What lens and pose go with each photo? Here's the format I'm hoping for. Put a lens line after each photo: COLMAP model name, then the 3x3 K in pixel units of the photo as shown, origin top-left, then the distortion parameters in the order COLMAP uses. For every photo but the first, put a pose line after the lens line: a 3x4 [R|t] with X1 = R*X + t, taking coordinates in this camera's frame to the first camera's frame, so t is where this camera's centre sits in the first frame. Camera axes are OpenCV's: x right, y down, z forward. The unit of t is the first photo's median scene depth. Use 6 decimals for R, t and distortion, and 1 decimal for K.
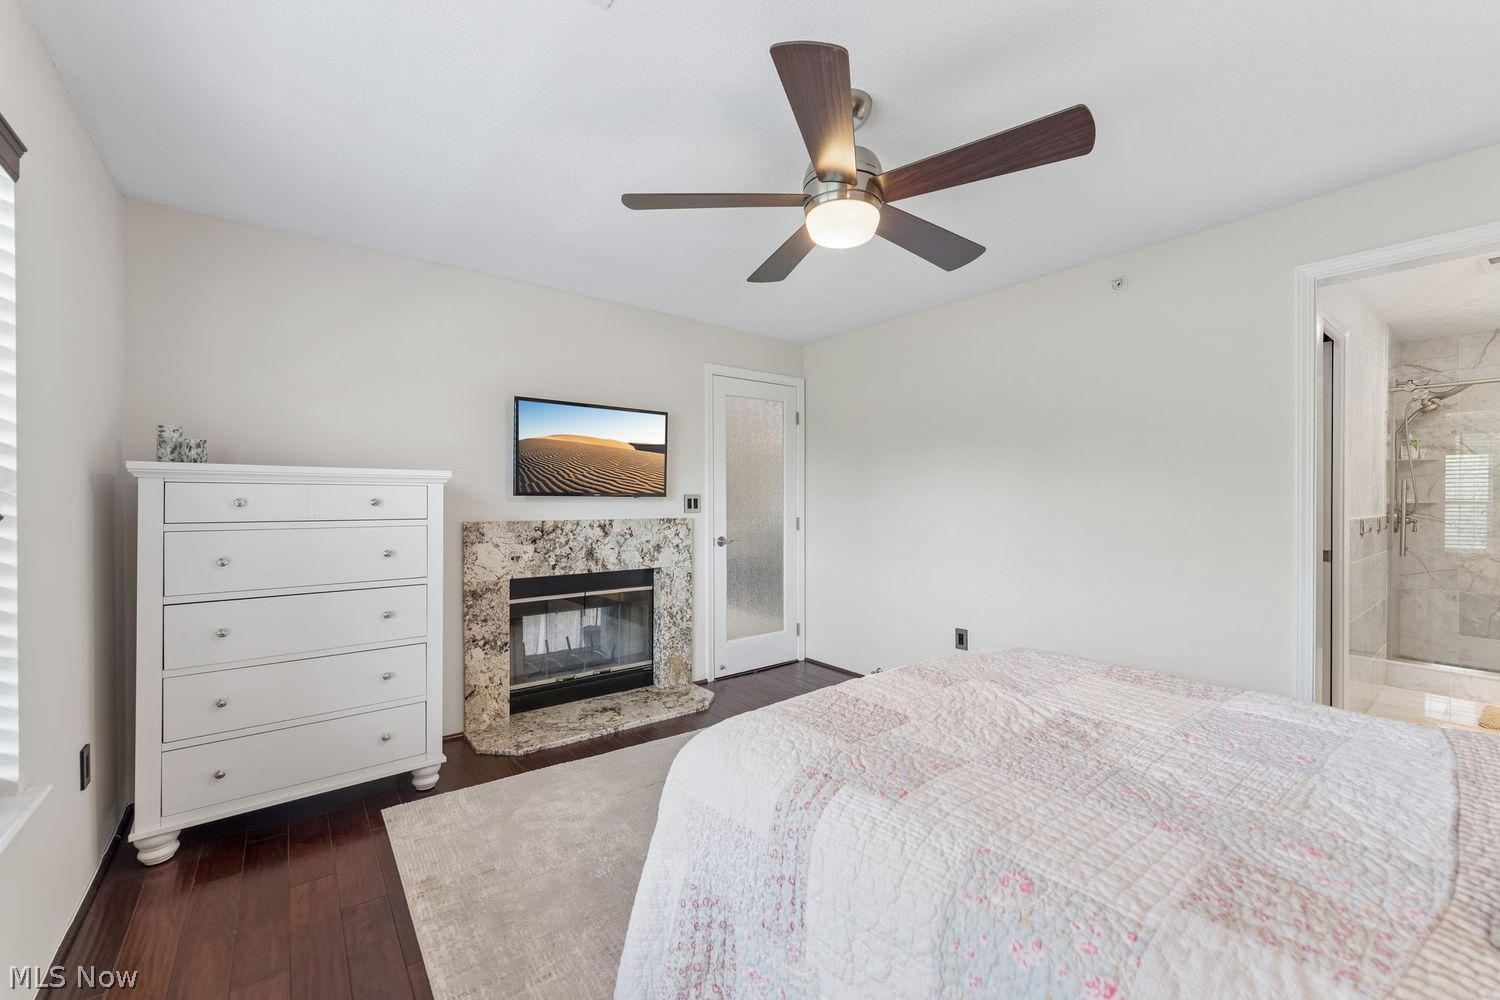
lens RADIAL K [[600.8, 0, 745.3], [0, 600.8, 502.0], [0, 0, 1]] dist [-0.000312, -0.000081]
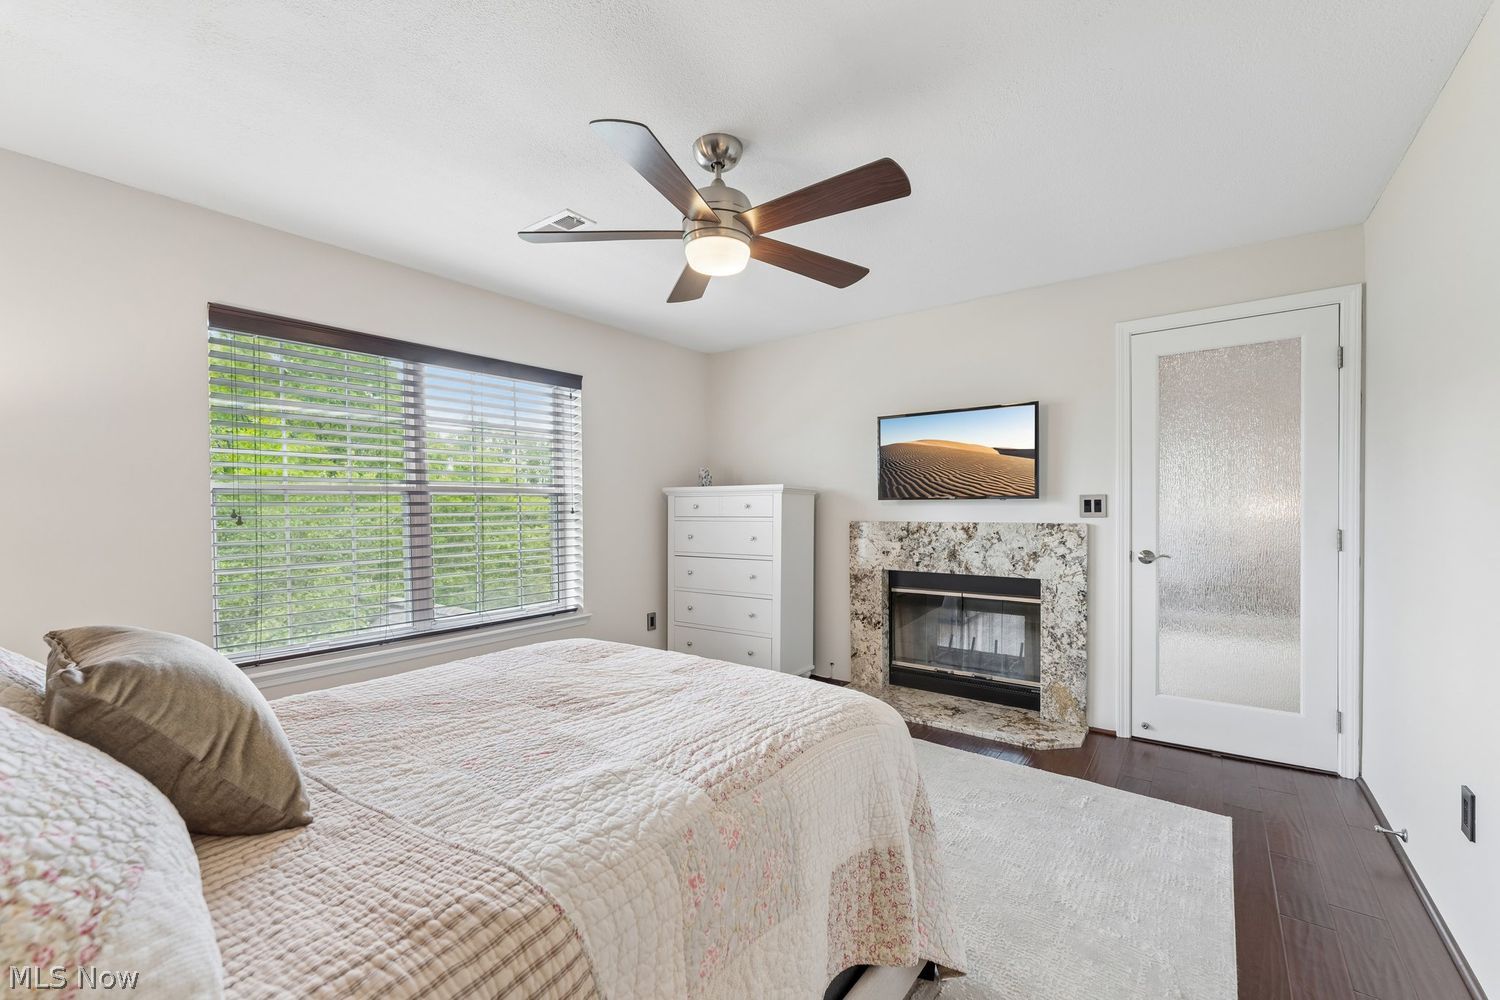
lens RADIAL K [[614.9, 0, 753.4], [0, 614.9, 515.5], [0, 0, 1]] dist [-0.000301, 0.000012]
pose [[0.270449, 0.010389, -0.962678, 0.641362], [0.003279, 0.999926, 0.011713, 0.004631], [0.962729, -0.006325, 0.270395, 0.374870]]
